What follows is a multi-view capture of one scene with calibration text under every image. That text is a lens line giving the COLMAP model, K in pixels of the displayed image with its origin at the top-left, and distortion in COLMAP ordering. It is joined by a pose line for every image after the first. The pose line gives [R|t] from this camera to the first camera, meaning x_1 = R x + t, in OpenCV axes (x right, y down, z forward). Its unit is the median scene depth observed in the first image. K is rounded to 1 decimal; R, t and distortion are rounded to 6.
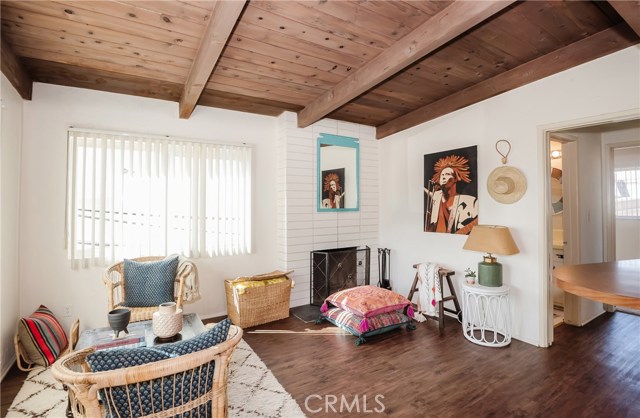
lens RADIAL K [[318.9, 0, 347.3], [0, 318.9, 196.5], [0, 0, 1]] dist [0.000280, -0.017105]
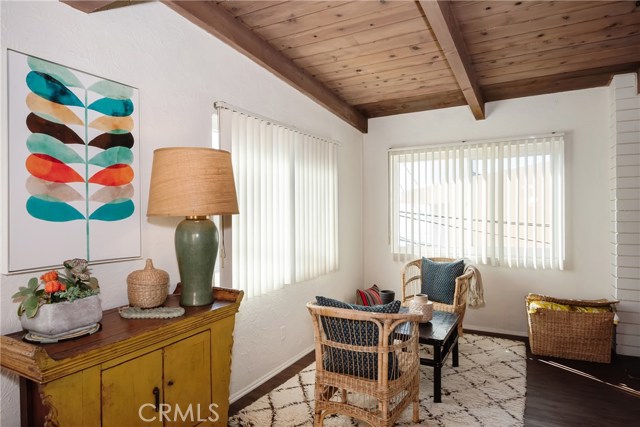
lens RADIAL K [[392.7, 0, 320.0], [0, 392.7, 213.5], [0, 0, 1]] dist [0.031784, -0.001781]
pose [[0.473630, 0.005116, -0.880709, 0.373170], [0.026866, 0.999434, 0.020254, 0.000707], [0.880314, -0.033254, 0.473225, 0.000099]]
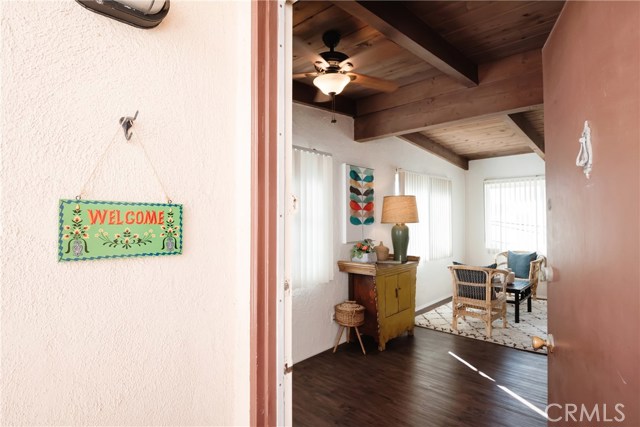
lens RADIAL K [[343.5, 0, 320.0], [0, 343.5, 213.5], [0, 0, 1]] dist [-0.002801, -0.000587]
pose [[0.244541, -0.015927, -0.969508, 0.917704], [0.027189, 0.999585, -0.009563, -0.021664], [0.969258, -0.024021, 0.244872, -0.504835]]
